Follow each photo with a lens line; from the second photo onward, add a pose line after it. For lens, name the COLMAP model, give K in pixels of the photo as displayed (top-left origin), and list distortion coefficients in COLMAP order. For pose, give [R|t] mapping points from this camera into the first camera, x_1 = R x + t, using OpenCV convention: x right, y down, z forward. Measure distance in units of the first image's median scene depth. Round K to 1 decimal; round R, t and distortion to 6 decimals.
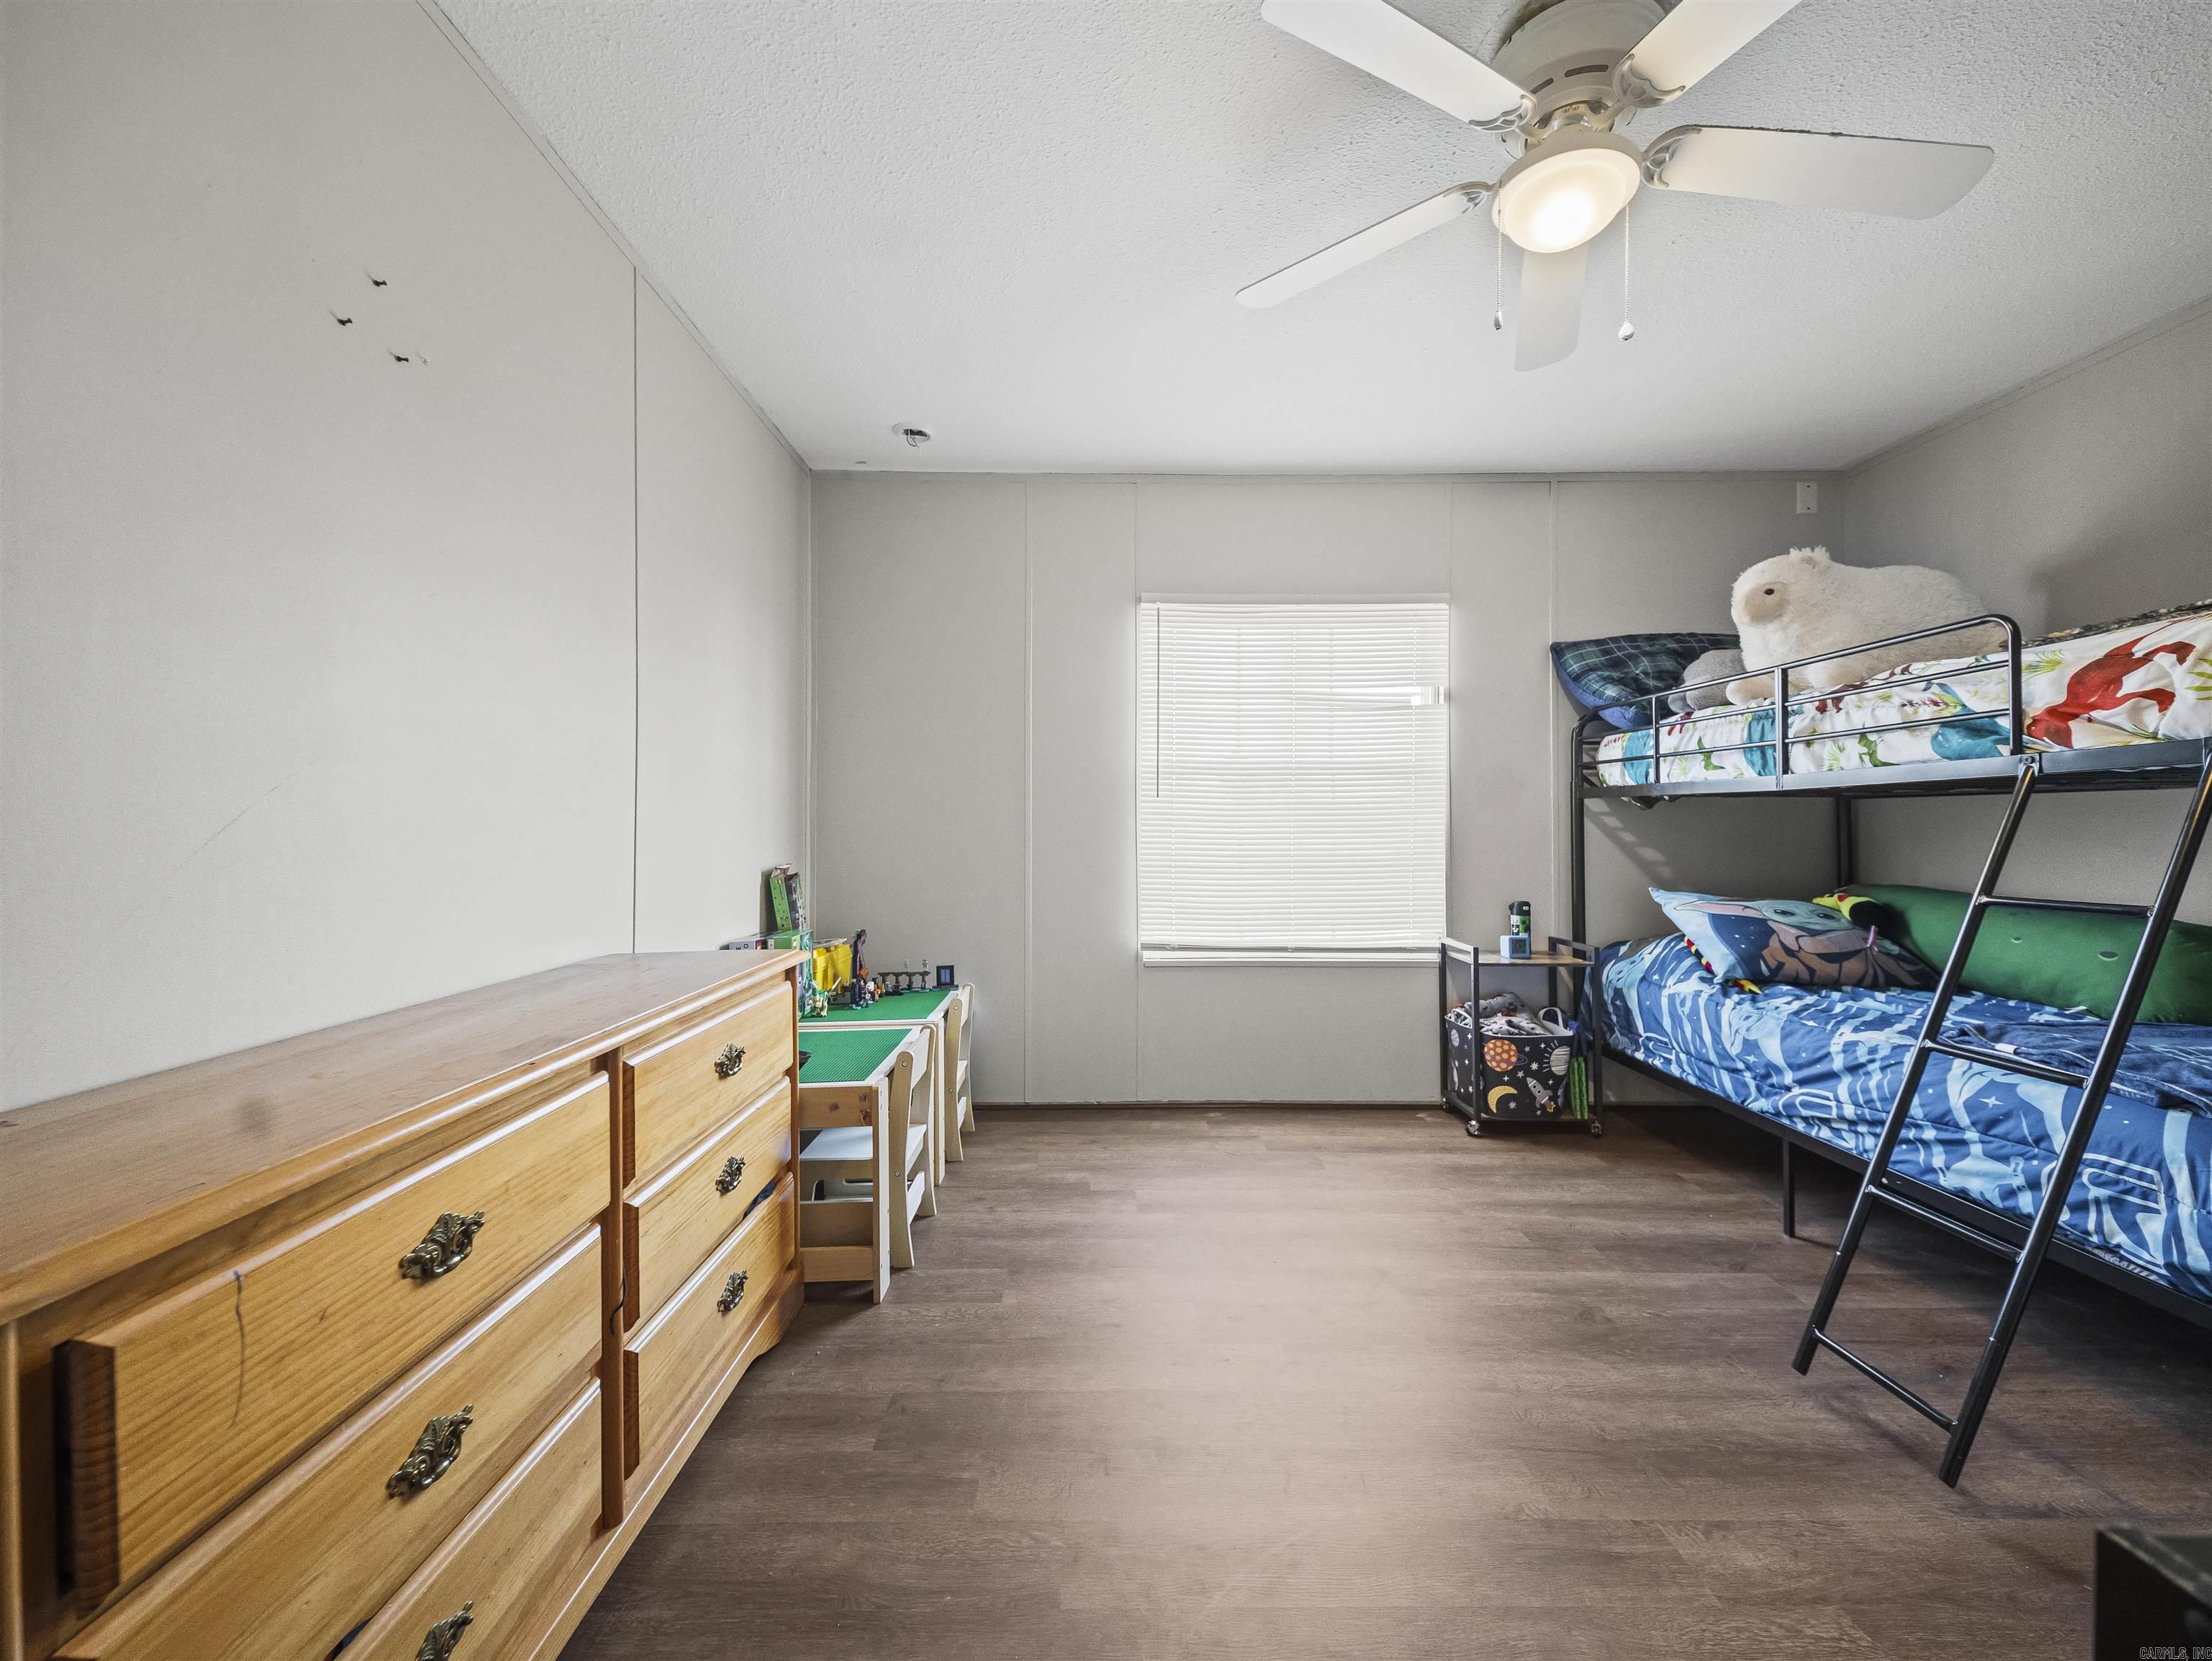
lens RADIAL K [[857.7, 0, 1087.8], [0, 857.7, 821.6], [0, 0, 1]] dist [0.034720, -0.013916]
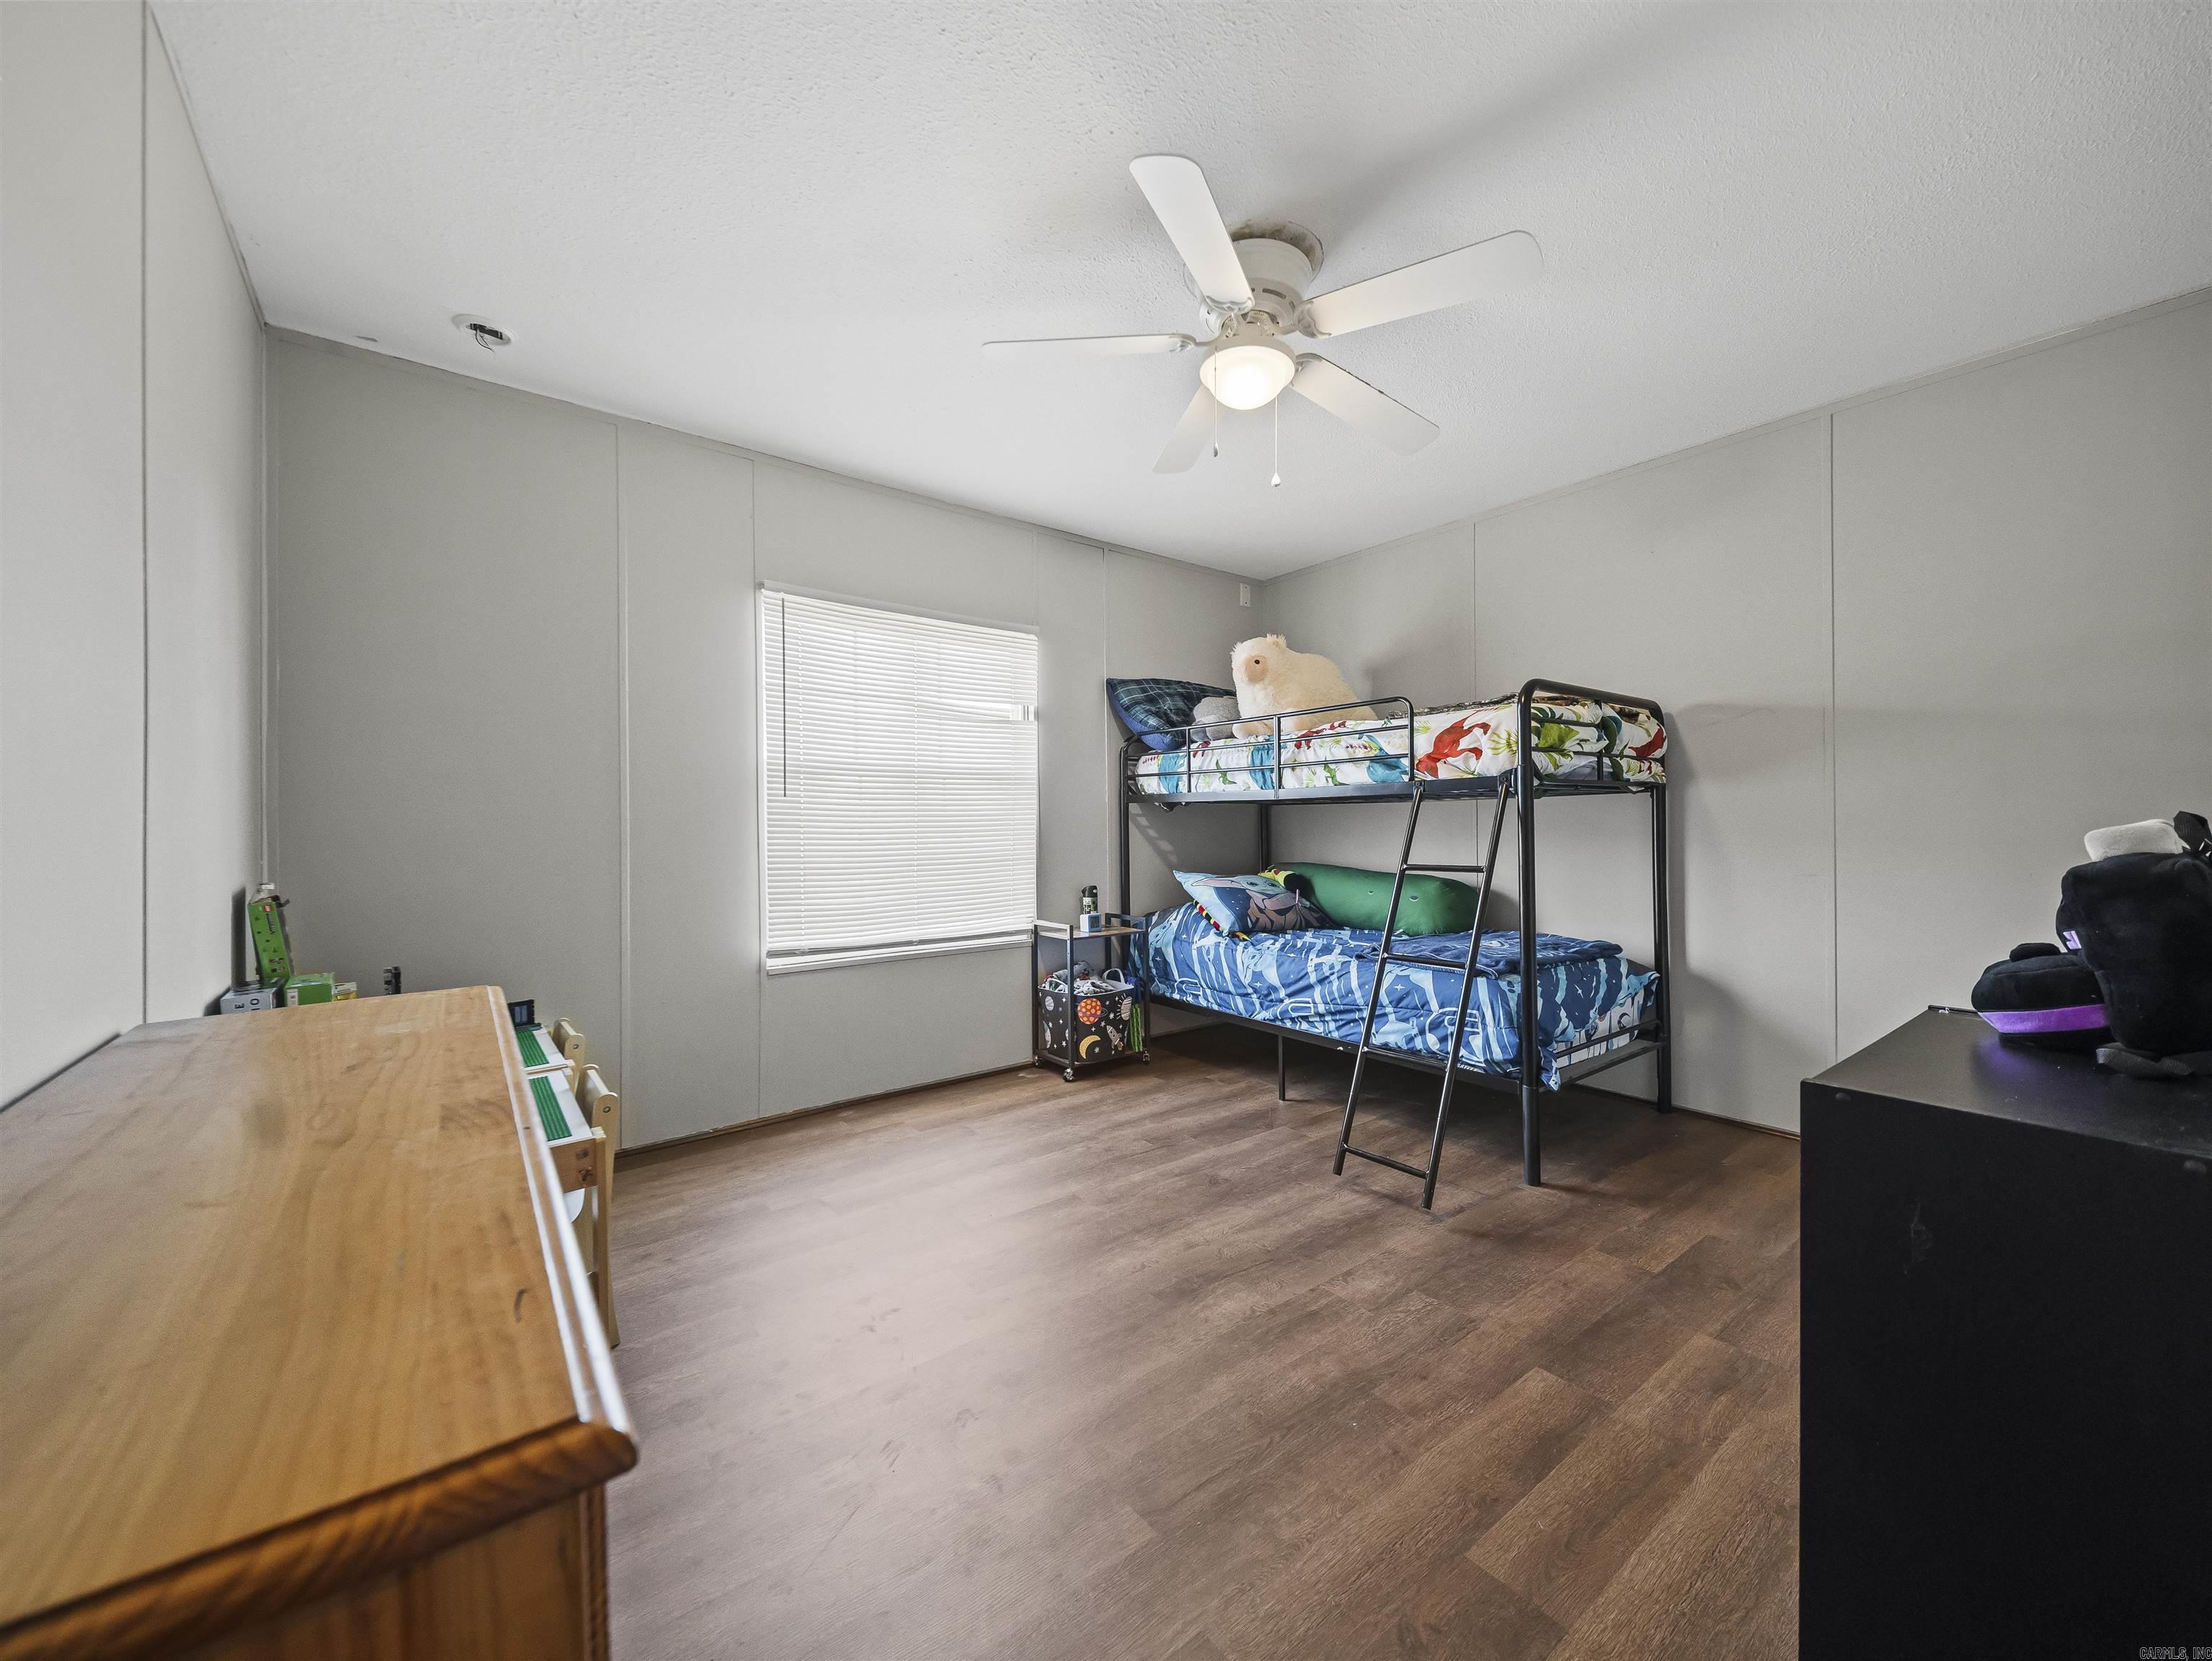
lens RADIAL K [[857.7, 0, 1100.6], [0, 857.7, 827.5], [0, 0, 1]] dist [0.034720, -0.013916]
pose [[0.793331, -0.006444, 0.608757, -0.321279], [0.002925, 0.999973, 0.006773, 0.000669], [-0.608784, -0.003593, 0.793328, 0.029849]]
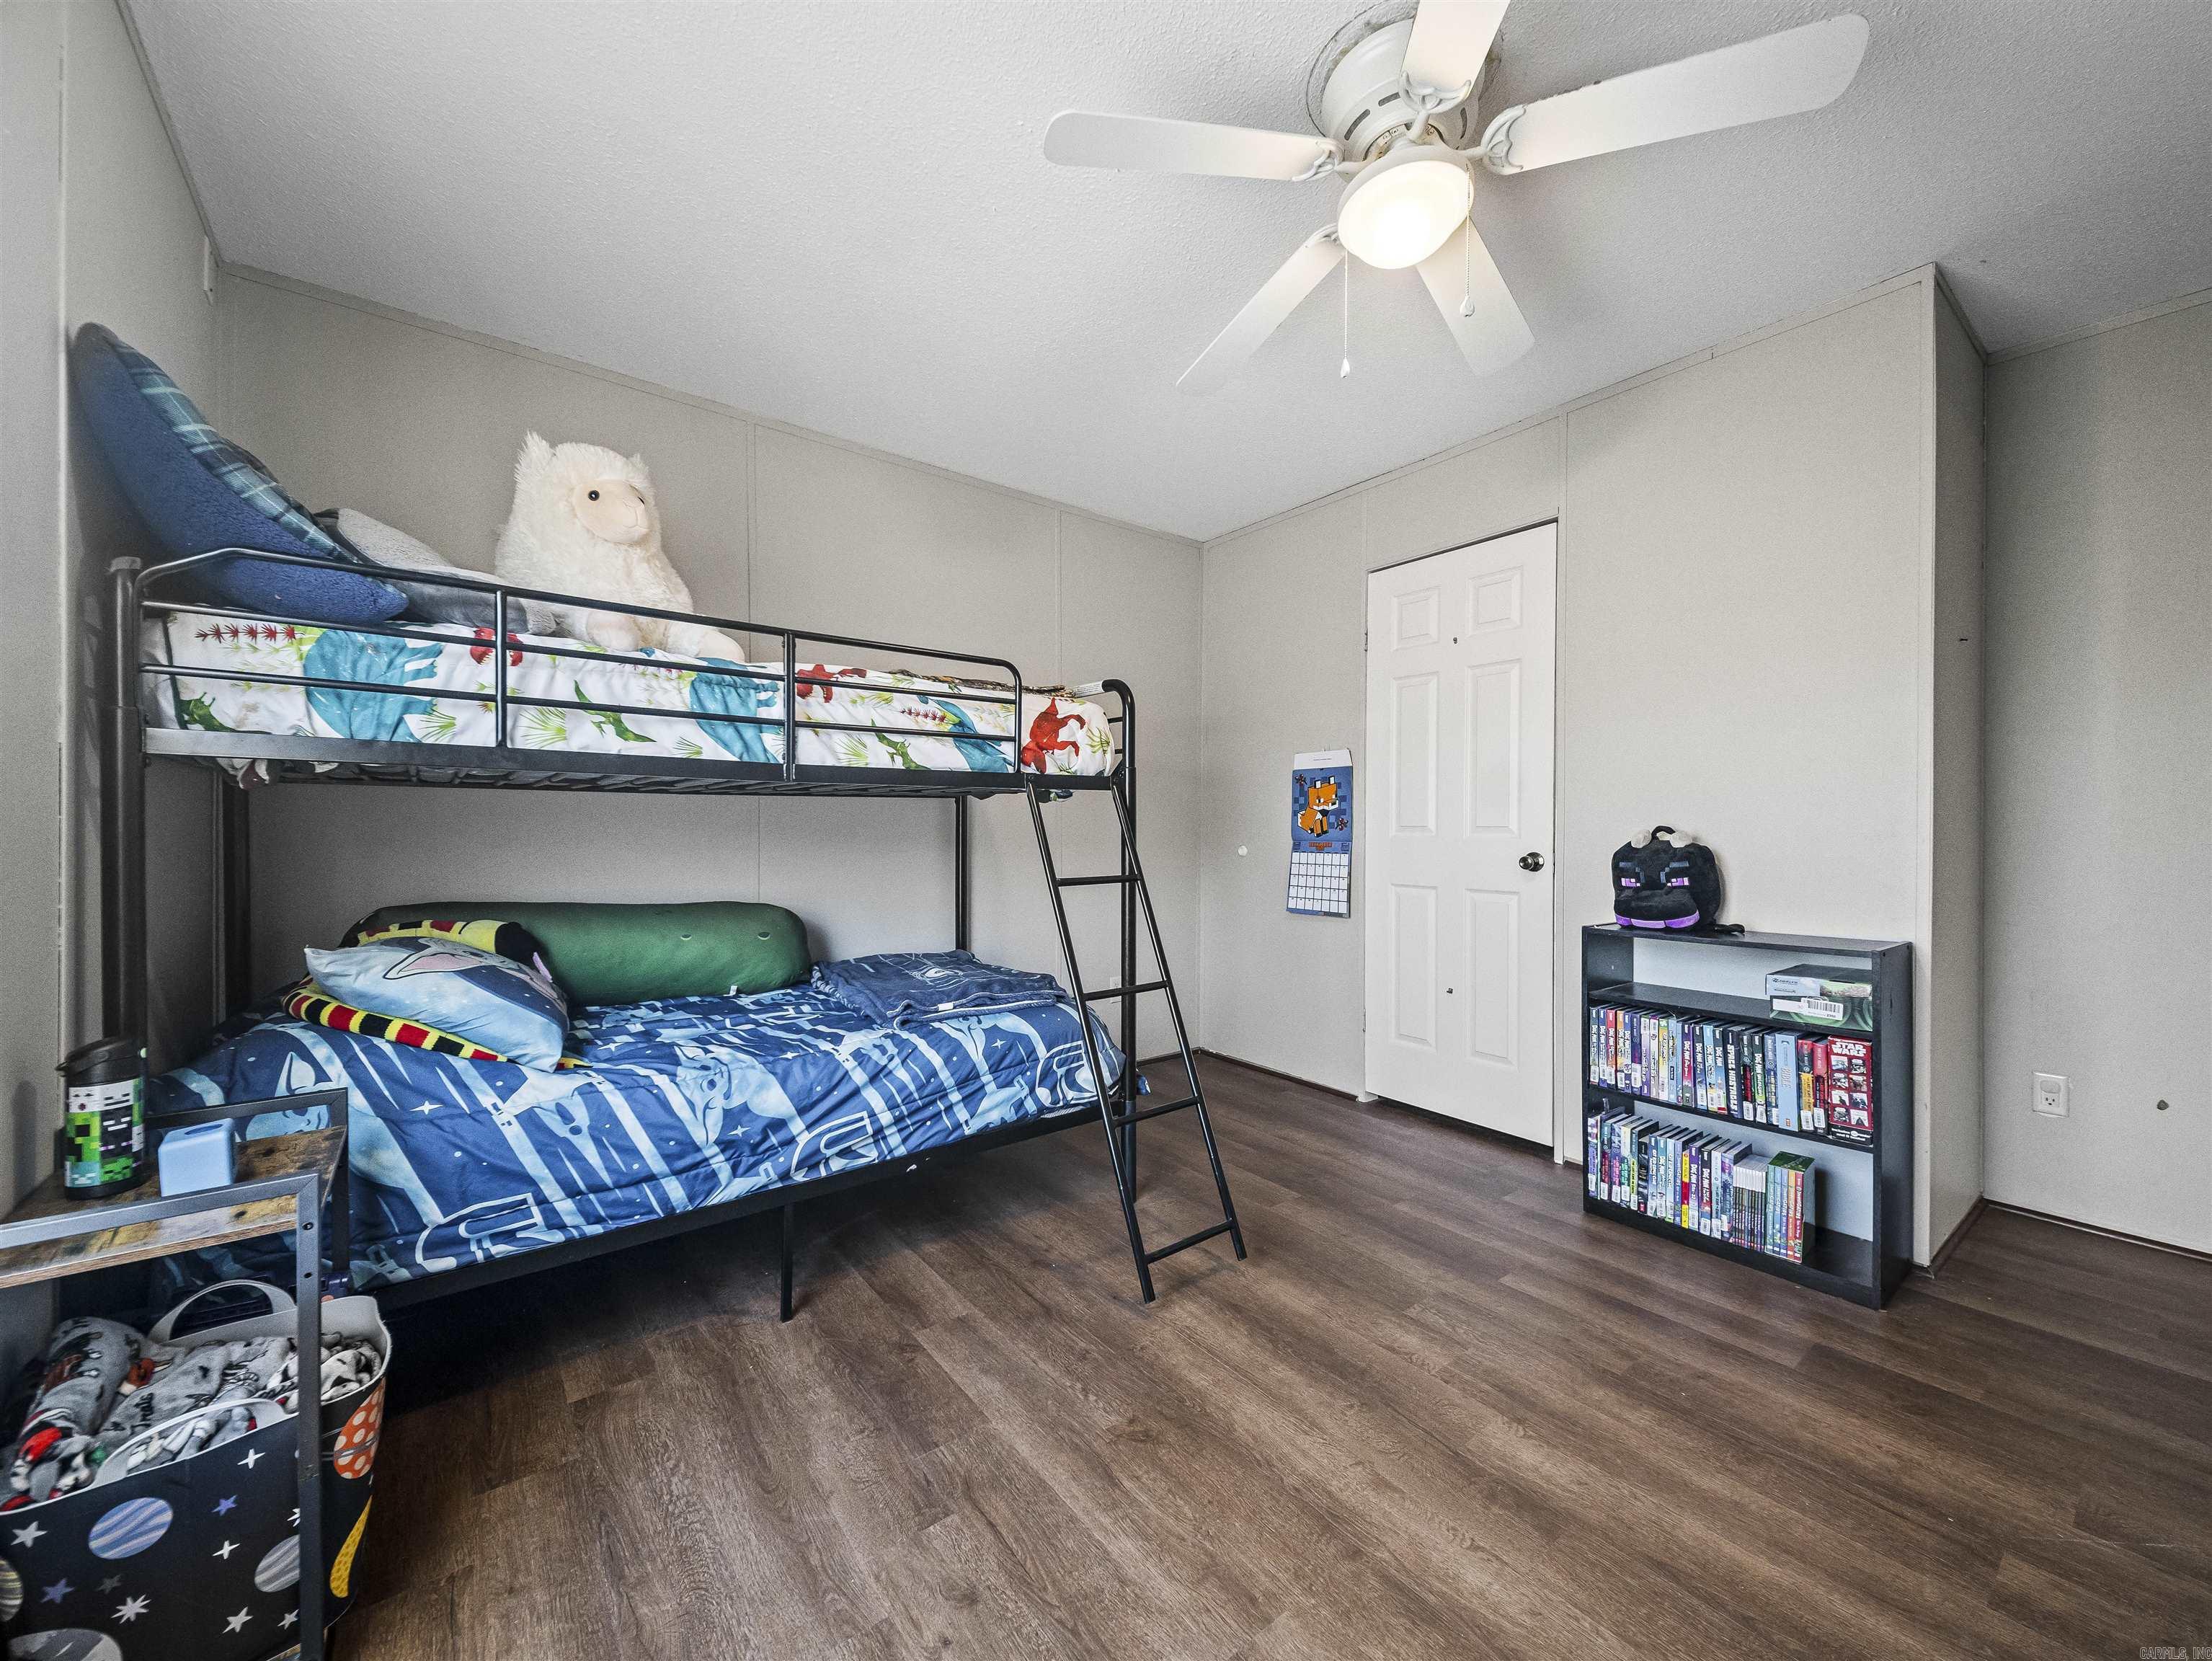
lens RADIAL K [[857.7, 0, 1090.9], [0, 857.7, 832.7], [0, 0, 1]] dist [0.034720, -0.013916]
pose [[-0.619000, -0.001259, 0.785390, -0.021150], [-0.005078, 0.999984, -0.002399, 0.012586], [-0.785375, -0.005473, -0.618996, 1.261964]]
